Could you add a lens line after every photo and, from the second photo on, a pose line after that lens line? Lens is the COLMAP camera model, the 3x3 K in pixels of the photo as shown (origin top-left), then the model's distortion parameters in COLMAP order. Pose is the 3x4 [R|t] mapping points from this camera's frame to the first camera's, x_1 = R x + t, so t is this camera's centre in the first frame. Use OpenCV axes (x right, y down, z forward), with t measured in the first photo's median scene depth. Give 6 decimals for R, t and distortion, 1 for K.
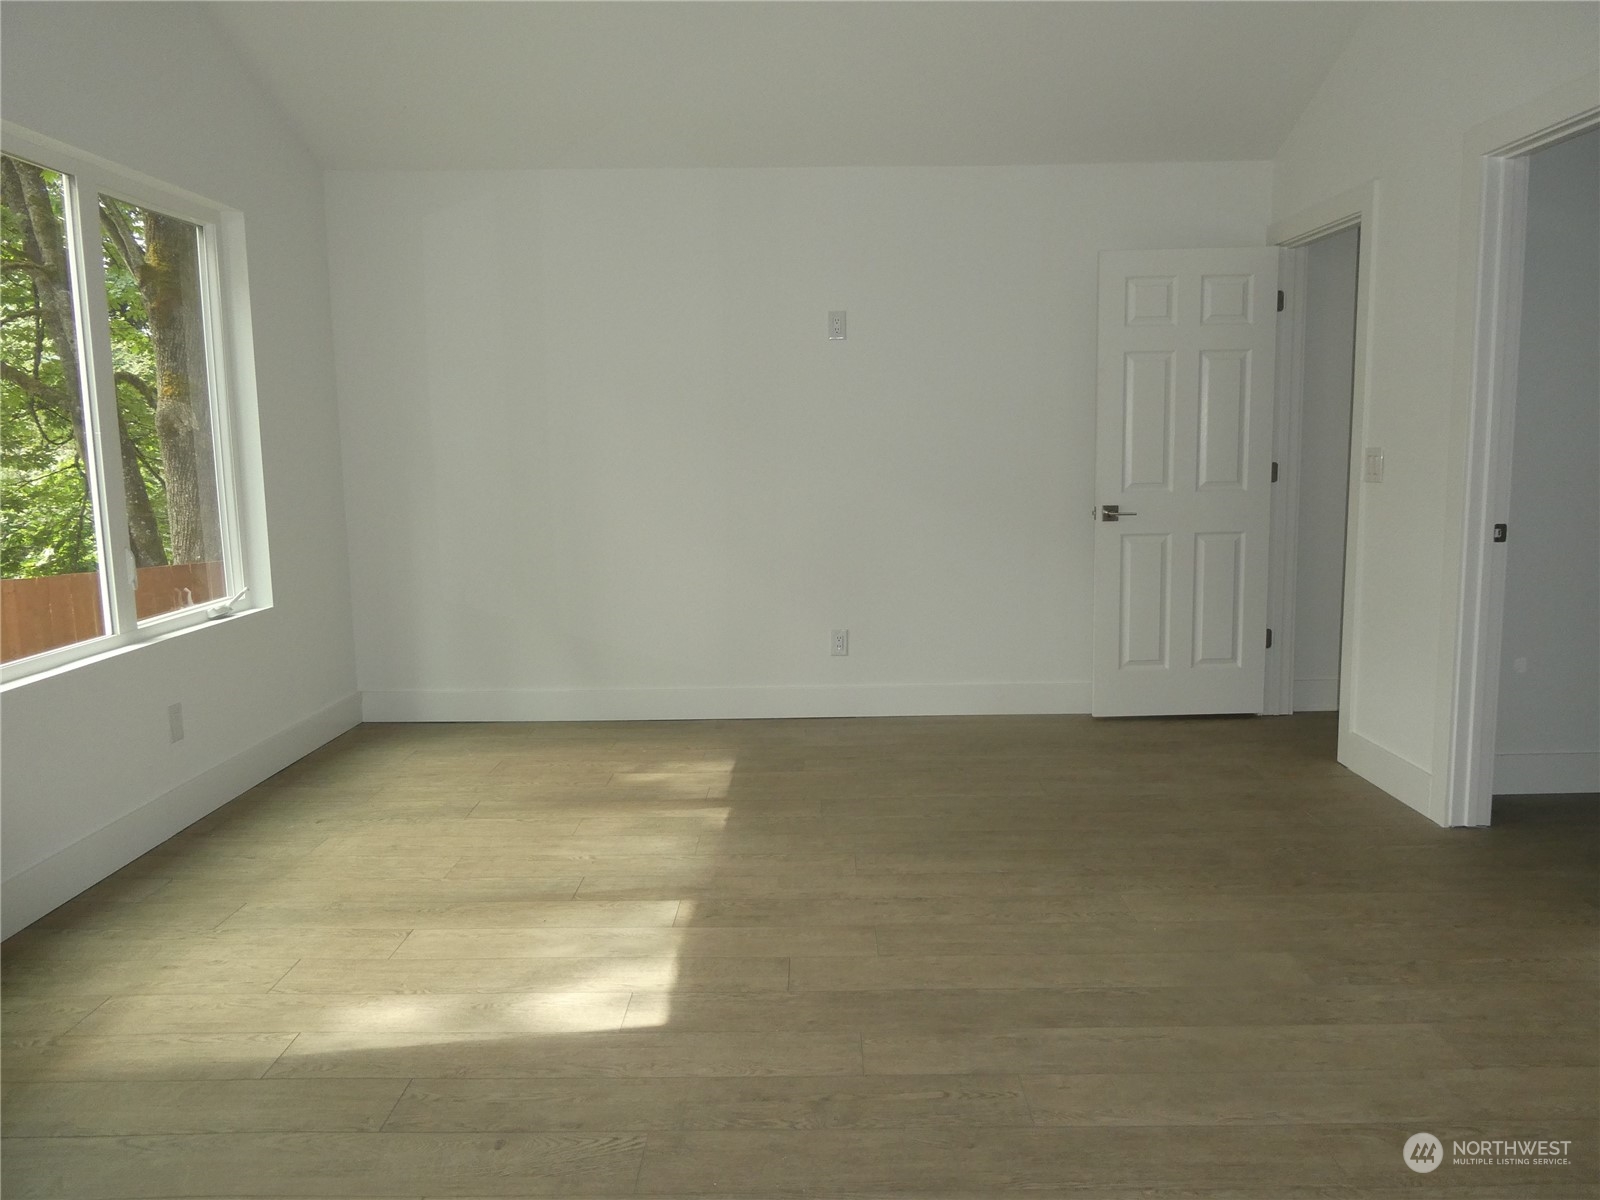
lens RADIAL K [[1133.6, 0, 807.4], [0, 1133.6, 595.1], [0, 0, 1]] dist [-0.019449, 0.010619]
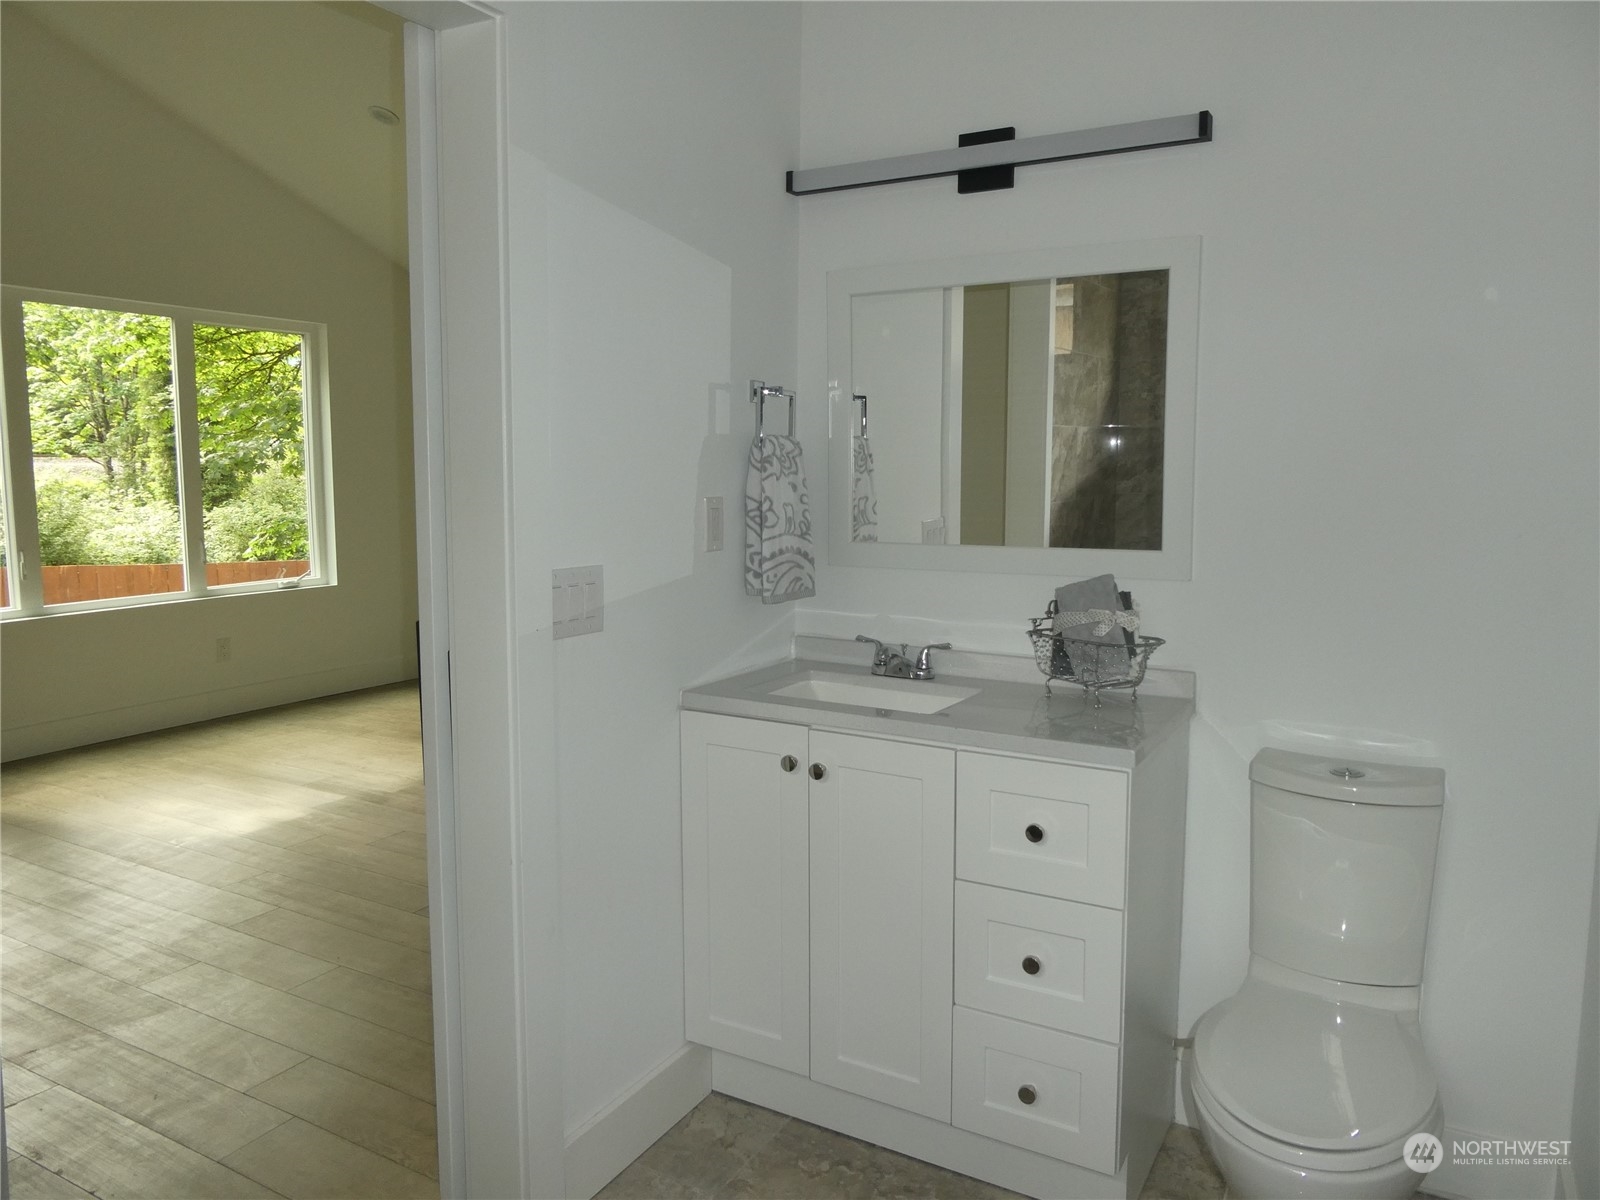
lens RADIAL K [[1133.6, 0, 816.1], [0, 1133.6, 591.2], [0, 0, 1]] dist [-0.019449, 0.010619]
pose [[0.878893, 0.079217, -0.470395, 1.094323], [-0.088764, 0.996051, 0.001892, -0.055685], [0.468688, 0.040091, 0.882454, -0.033186]]
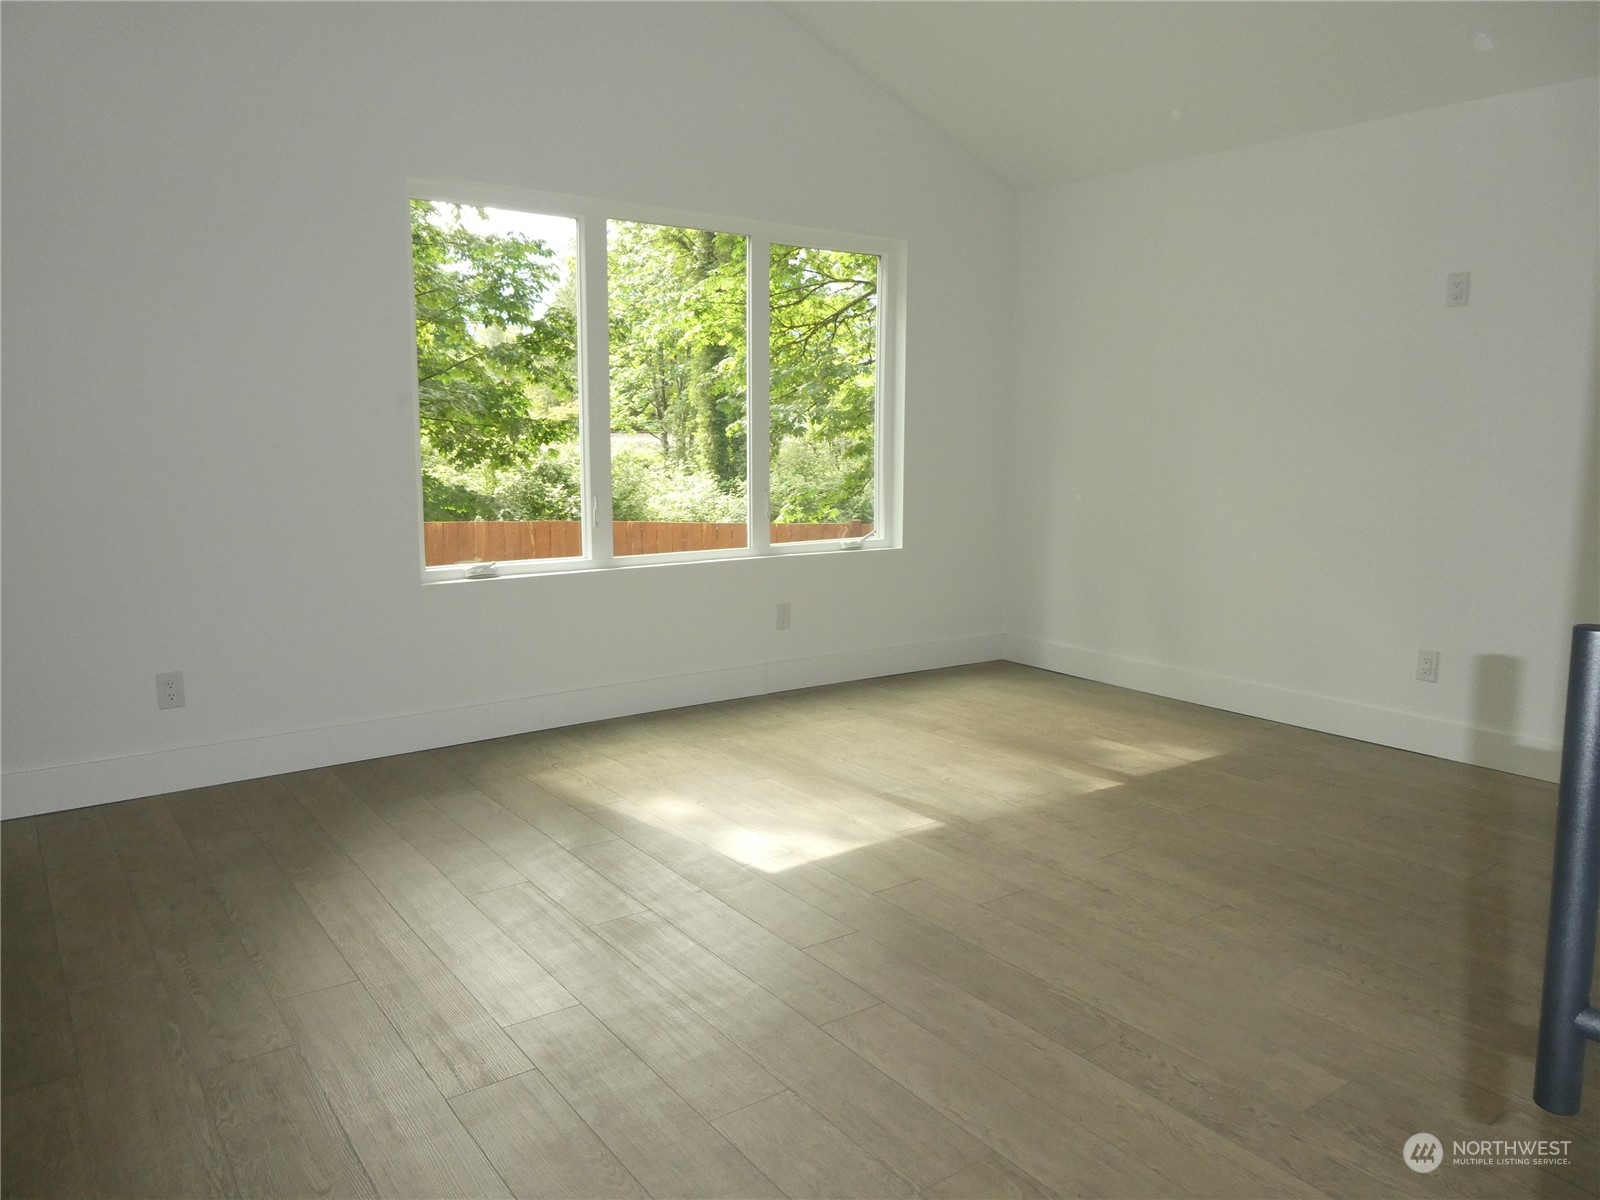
lens RADIAL K [[1133.6, 0, 802.4], [0, 1133.6, 593.7], [0, 0, 1]] dist [-0.019449, 0.010619]
pose [[0.594887, 0.131398, -0.792997, 0.673571], [-0.124383, 0.989713, 0.070685, -0.021057], [0.794128, 0.056586, 0.605111, 0.185526]]
